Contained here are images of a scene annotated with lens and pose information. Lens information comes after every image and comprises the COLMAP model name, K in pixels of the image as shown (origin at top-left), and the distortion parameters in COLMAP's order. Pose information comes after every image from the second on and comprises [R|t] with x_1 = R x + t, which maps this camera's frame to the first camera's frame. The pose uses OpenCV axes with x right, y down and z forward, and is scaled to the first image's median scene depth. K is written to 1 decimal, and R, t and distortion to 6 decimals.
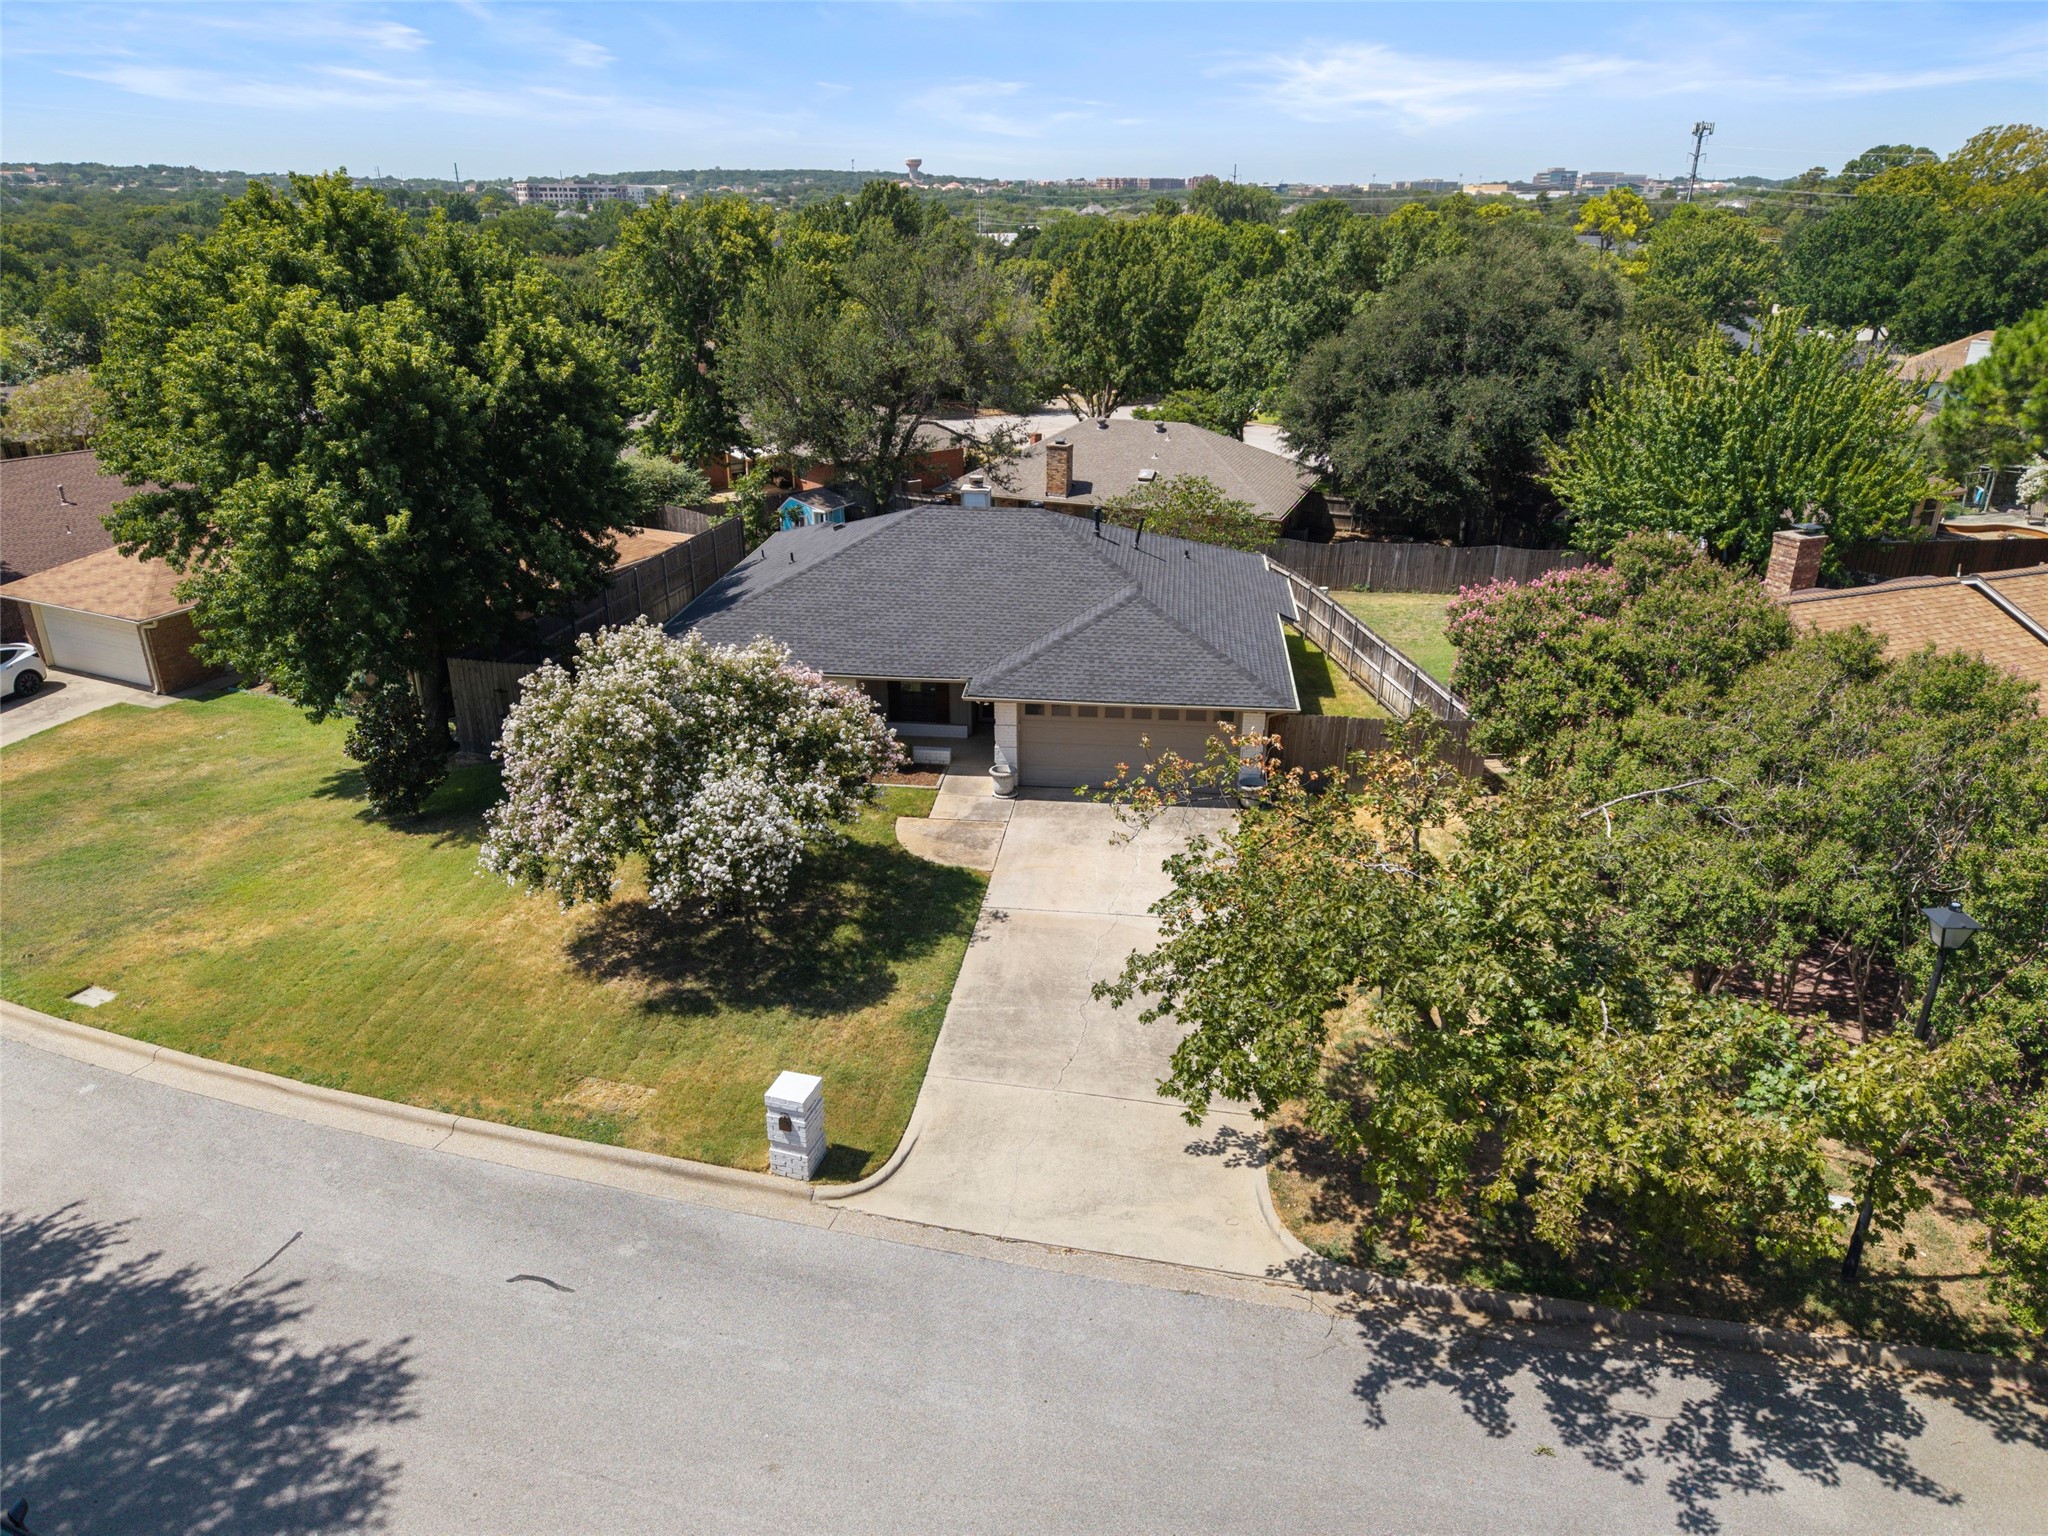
lens RADIAL K [[1397.4, 0, 1016.0], [0, 1397.4, 760.8], [0, 0, 1]] dist [0.020194, -0.016497]
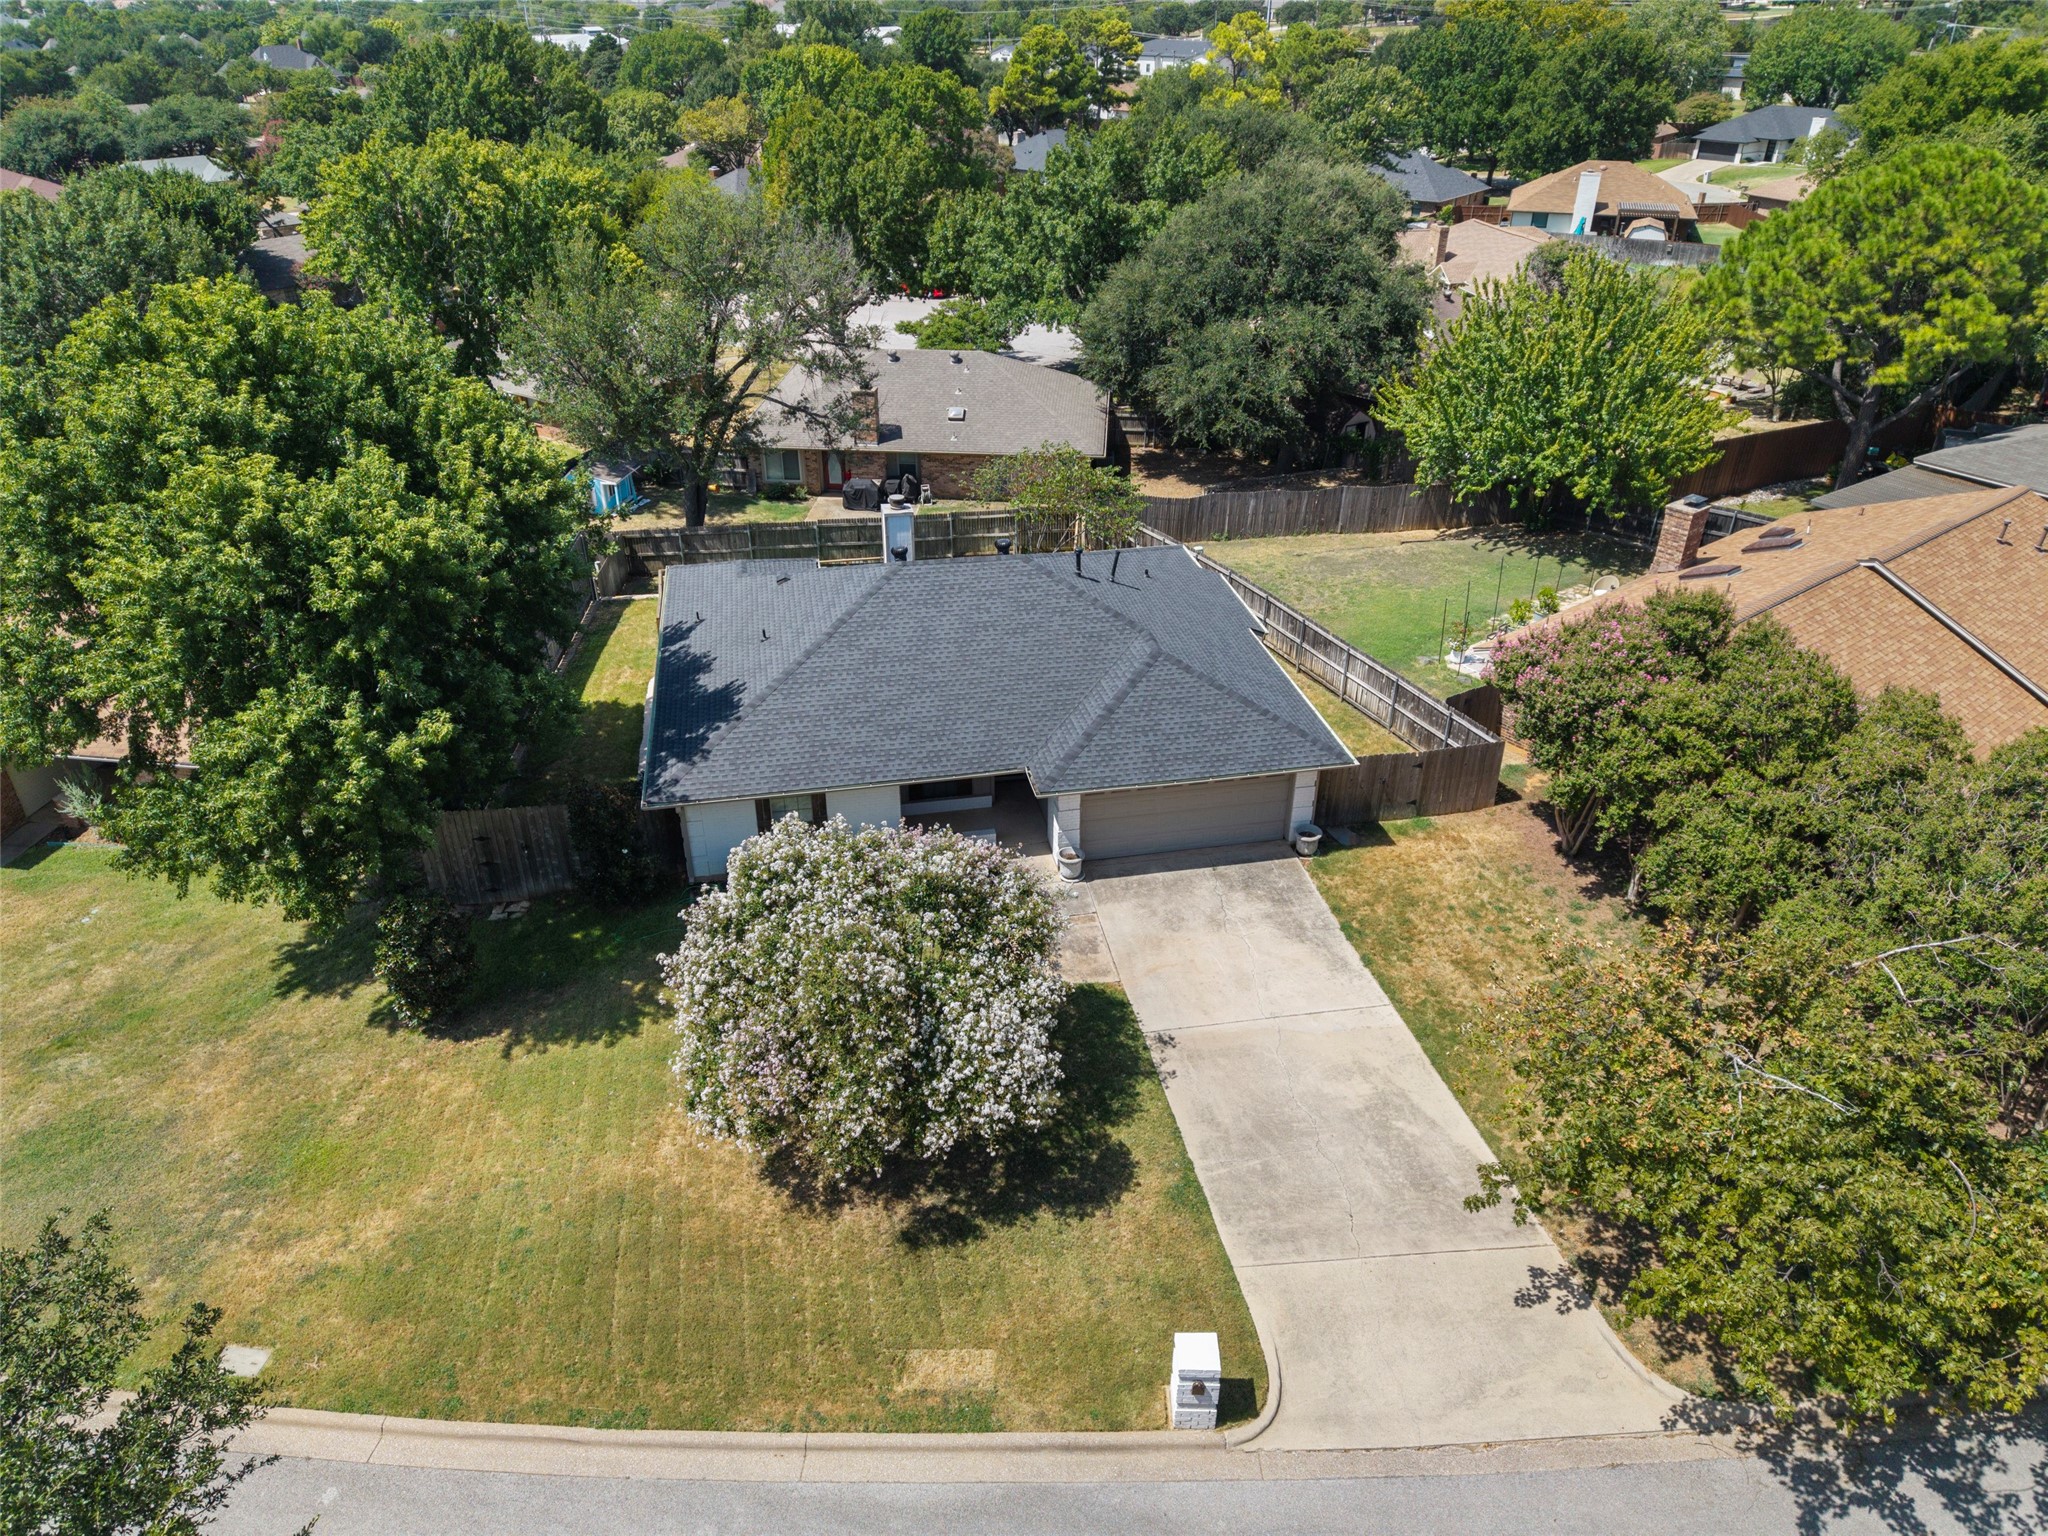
lens RADIAL K [[1397.4, 0, 1017.5], [0, 1397.4, 761.5], [0, 0, 1]] dist [0.020194, -0.016497]
pose [[0.956724, -0.150007, 0.249353, -0.436962], [0.115616, 0.982305, 0.147342, -0.323669], [-0.267043, -0.112136, 0.957138, 0.104544]]
